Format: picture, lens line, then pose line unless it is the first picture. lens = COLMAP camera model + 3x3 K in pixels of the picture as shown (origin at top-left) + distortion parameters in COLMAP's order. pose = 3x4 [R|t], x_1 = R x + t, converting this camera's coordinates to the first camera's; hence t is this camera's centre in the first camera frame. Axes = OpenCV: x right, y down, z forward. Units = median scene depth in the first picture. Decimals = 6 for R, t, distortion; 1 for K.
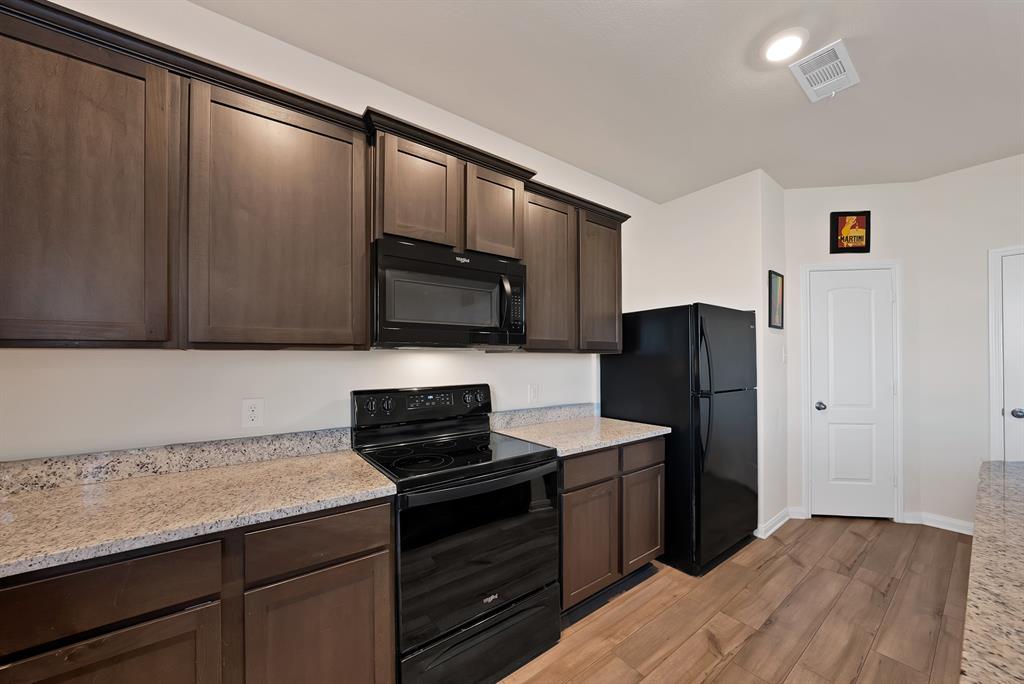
lens RADIAL K [[364.1, 0, 515.2], [0, 364.1, 358.4], [0, 0, 1]] dist [-0.026024, 0.004018]
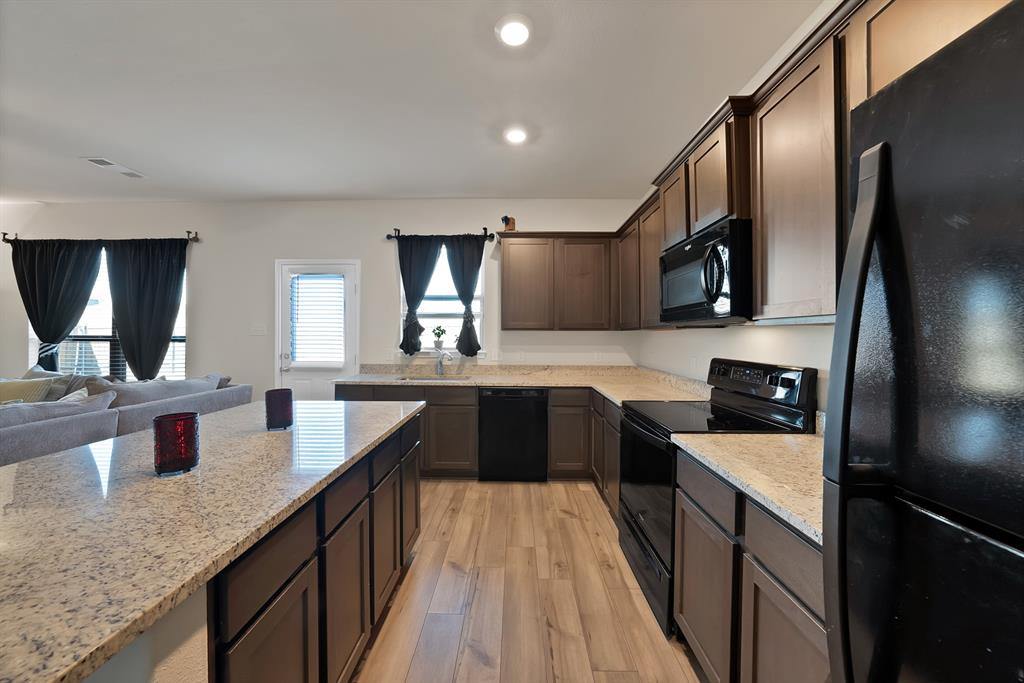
lens RADIAL K [[364.1, 0, 511.8], [0, 364.1, 334.8], [0, 0, 1]] dist [-0.026024, 0.004018]
pose [[-0.608513, -0.000655, -0.793543, 0.953996], [0.000982, 0.999998, -0.001579, 0.004068], [0.793543, -0.001740, -0.608512, 1.083592]]
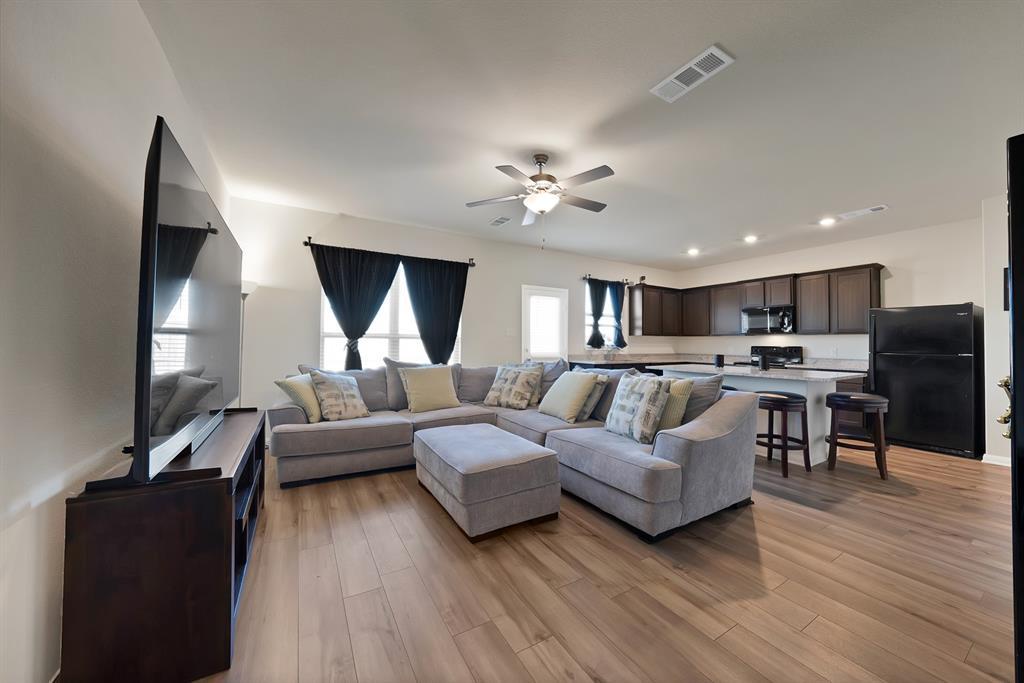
lens RADIAL K [[364.1, 0, 507.4], [0, 364.1, 331.0], [0, 0, 1]] dist [-0.026024, 0.004018]
pose [[-0.115706, -0.031412, -0.992787, 3.143772], [-0.004374, 0.999506, -0.031115, 0.055011], [0.993274, 0.000742, -0.115786, -0.959254]]
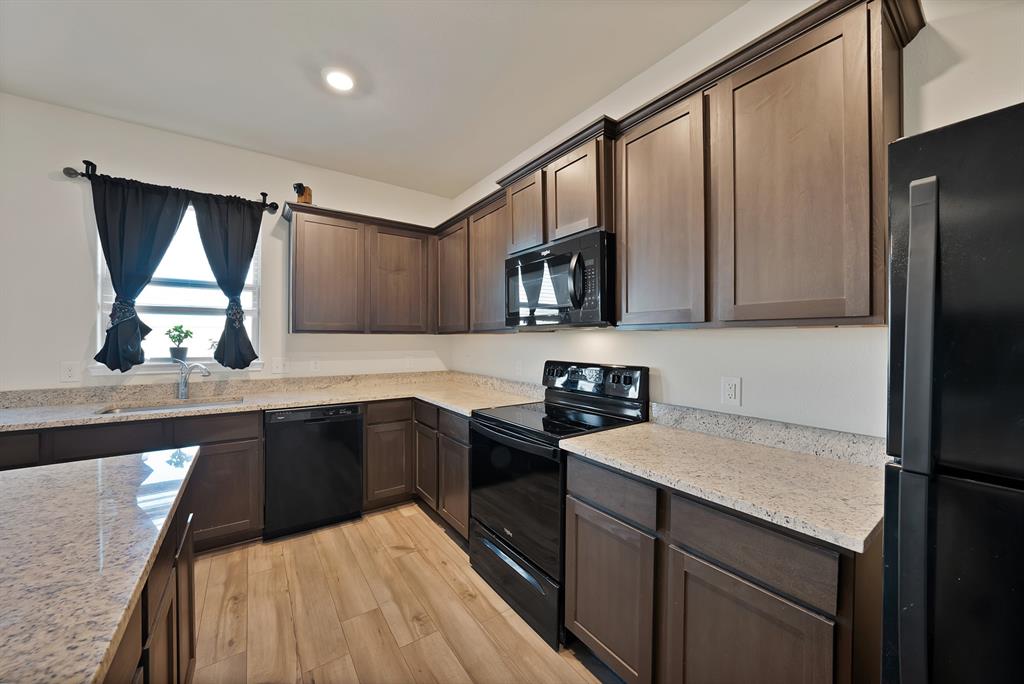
lens RADIAL K [[364.1, 0, 507.2], [0, 364.1, 338.4], [0, 0, 1]] dist [-0.026024, 0.004018]
pose [[-0.023214, -0.001446, -0.999729, 0.889444], [0.001219, 0.999998, -0.001475, 0.003409], [0.999730, -0.001252, -0.023212, 0.777803]]
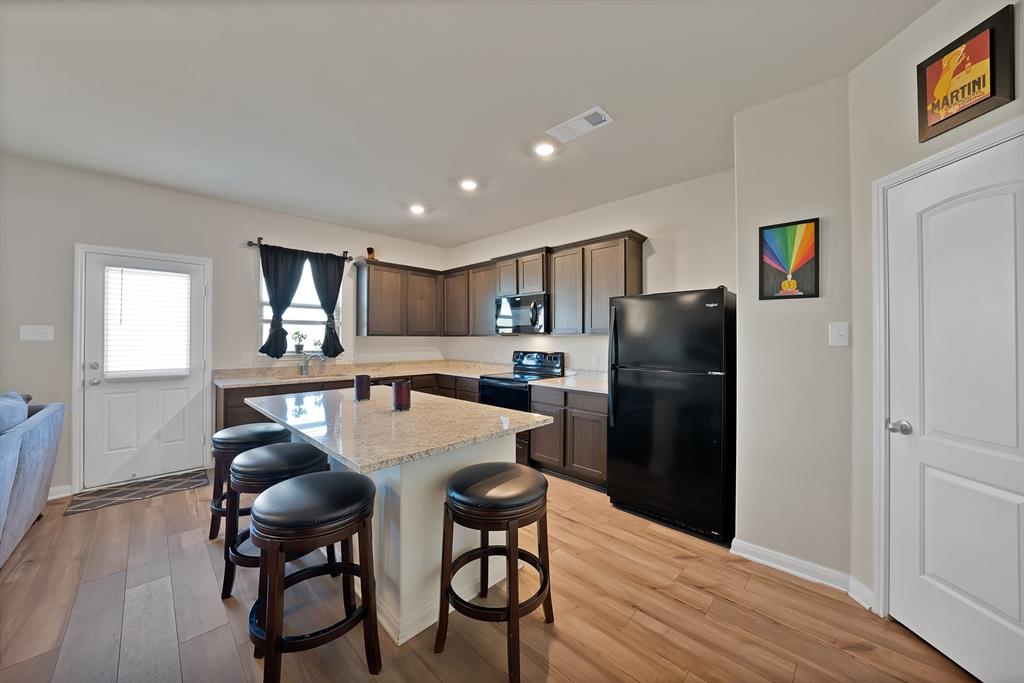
lens RADIAL K [[364.1, 0, 507.4], [0, 364.1, 334.5], [0, 0, 1]] dist [-0.026024, 0.004018]
pose [[0.147362, -0.009186, -0.989040, 1.988157], [0.001281, 0.999958, -0.009097, -0.006499], [0.989082, 0.000074, 0.147367, 0.481327]]
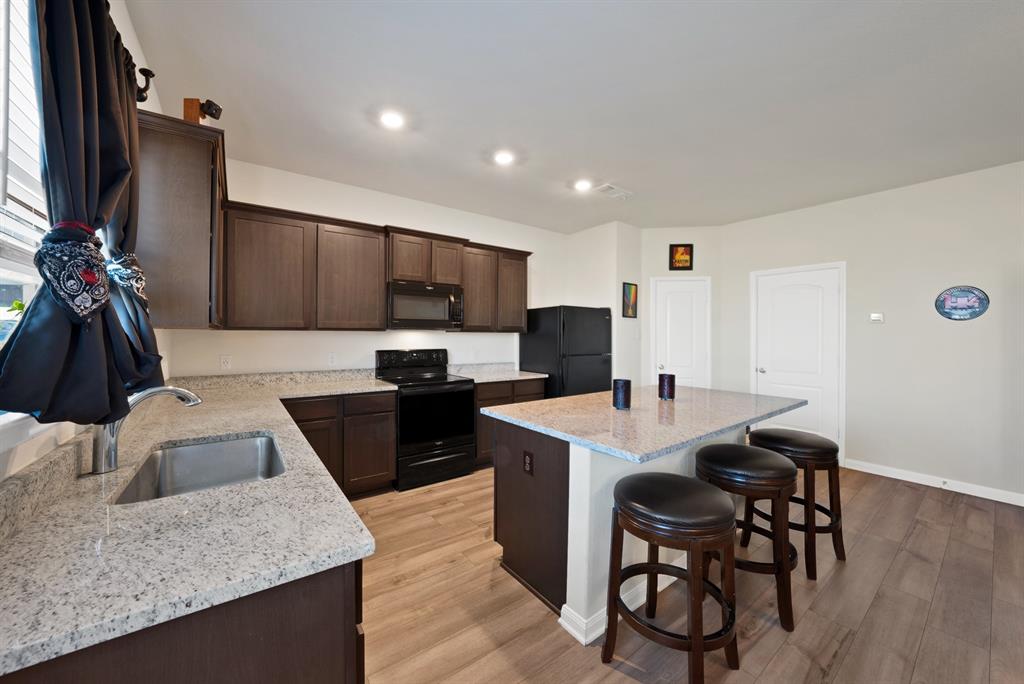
lens RADIAL K [[364.1, 0, 507.0], [0, 364.1, 335.6], [0, 0, 1]] dist [-0.026024, 0.004018]
pose [[0.999842, 0.008874, -0.015400, 0.290421], [-0.008785, 0.999945, 0.005810, -0.010727], [0.015451, -0.005674, 0.999865, -0.940691]]
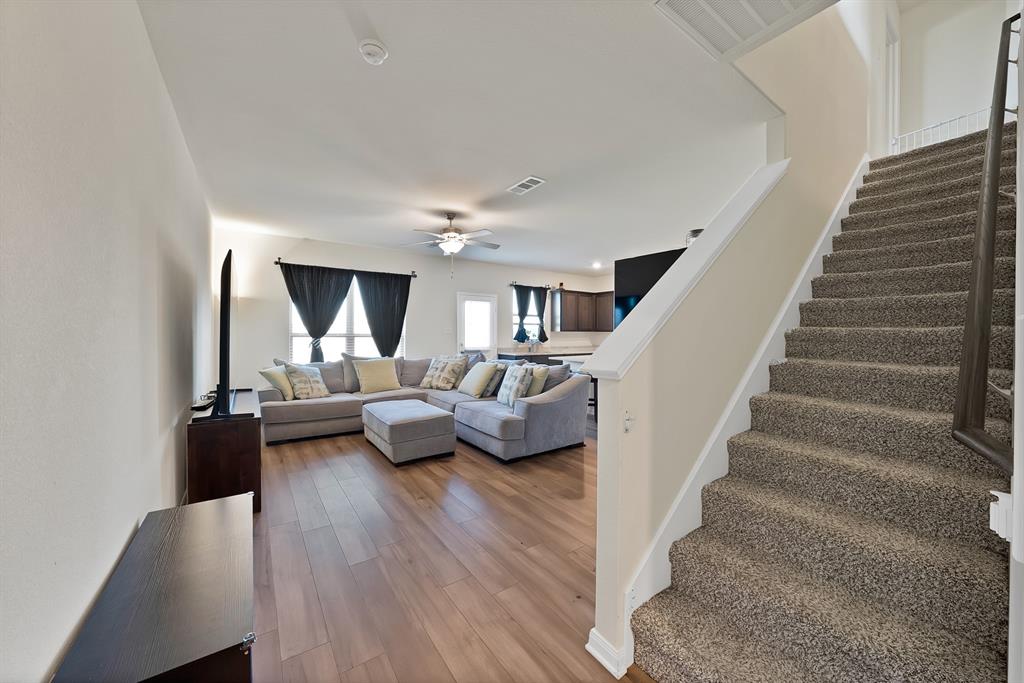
lens RADIAL K [[364.1, 0, 507.3], [0, 364.1, 333.0], [0, 0, 1]] dist [-0.026024, 0.004018]
pose [[-0.023800, 0.003062, -0.999712, 3.837011], [-0.002155, 0.999993, 0.003115, -0.013108], [0.999714, 0.002228, -0.023793, -0.596095]]
